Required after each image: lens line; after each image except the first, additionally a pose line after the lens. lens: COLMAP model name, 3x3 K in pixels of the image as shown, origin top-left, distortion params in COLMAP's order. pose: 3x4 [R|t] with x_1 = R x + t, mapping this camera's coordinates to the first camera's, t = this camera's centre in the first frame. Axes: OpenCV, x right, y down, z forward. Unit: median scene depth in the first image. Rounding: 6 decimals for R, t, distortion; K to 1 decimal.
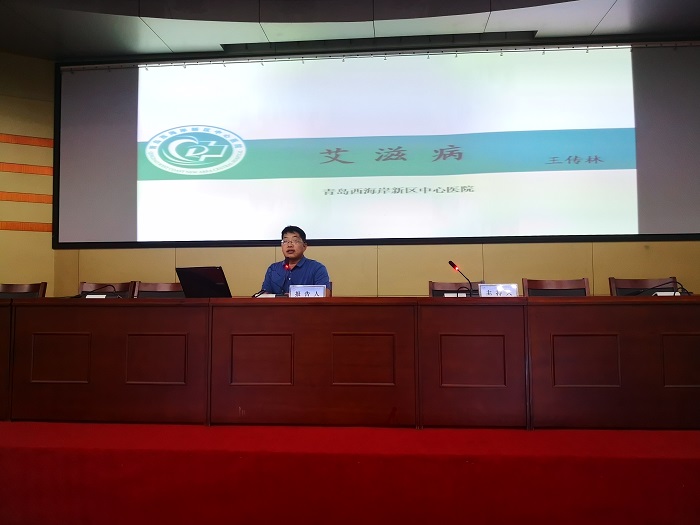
lens RADIAL K [[568.7, 0, 349.1], [0, 568.7, 252.1], [0, 0, 1]] dist [0.052683, -0.003353]
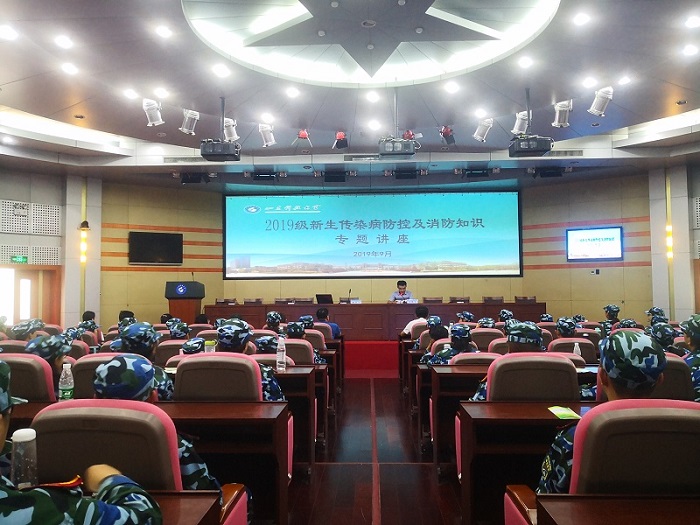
lens RADIAL K [[552.3, 0, 353.8], [0, 552.3, 271.8], [0, 0, 1]] dist [-0.001626, -0.010644]
pose [[0.998869, -0.005298, 0.047245, -0.142154], [0.003350, 0.999145, 0.041207, -0.145056], [-0.047423, -0.041003, 0.998033, -1.330172]]
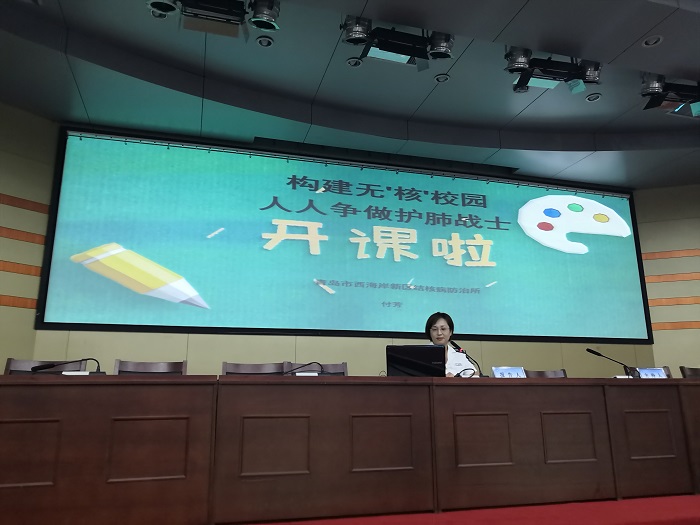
lens RADIAL K [[525.2, 0, 350.3], [0, 525.2, 273.2], [0, 0, 1]] dist [0.036779, -0.001839]
pose [[0.934931, 0.078182, 0.346108, -0.426985], [-0.025739, 0.987797, -0.153604, 0.027723], [-0.353894, 0.134701, 0.925535, 0.104354]]
